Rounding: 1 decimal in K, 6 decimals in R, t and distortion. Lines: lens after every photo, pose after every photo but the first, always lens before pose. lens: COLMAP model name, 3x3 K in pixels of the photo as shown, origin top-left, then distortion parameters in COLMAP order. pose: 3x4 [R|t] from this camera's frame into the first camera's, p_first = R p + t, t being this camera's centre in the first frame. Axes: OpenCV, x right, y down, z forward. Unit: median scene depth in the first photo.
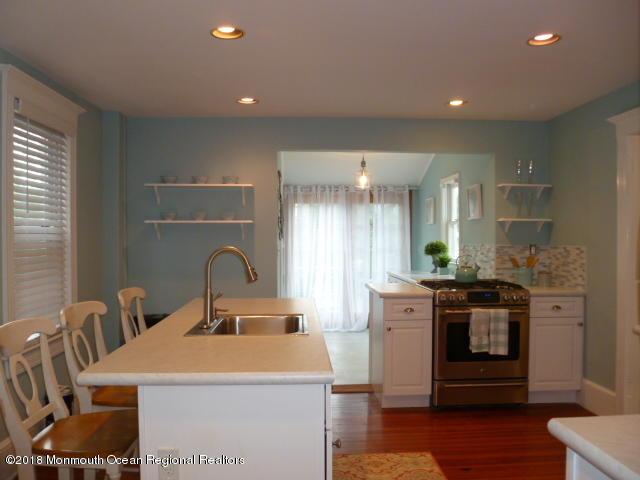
lens RADIAL K [[534.2, 0, 320.5], [0, 534.2, 239.6], [0, 0, 1]] dist [-0.019229, 0.001477]
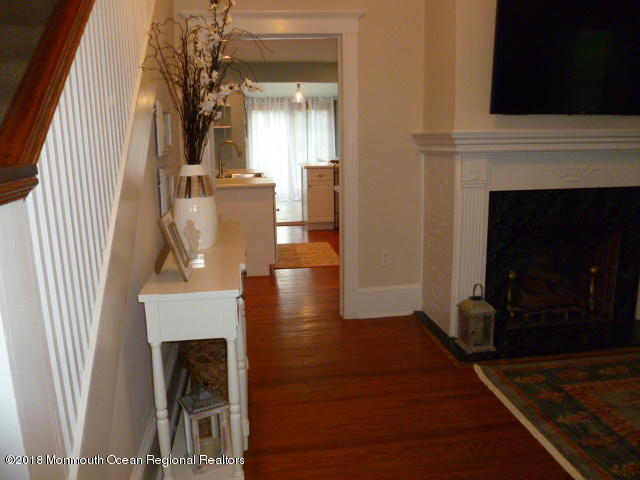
lens RADIAL K [[534.2, 0, 323.9], [0, 534.2, 241.6], [0, 0, 1]] dist [-0.019229, 0.001477]
pose [[0.995072, -0.032276, 0.093750, -0.003741], [0.013181, 0.980203, 0.197556, -0.005123], [-0.098270, -0.195347, 0.975798, -0.452396]]
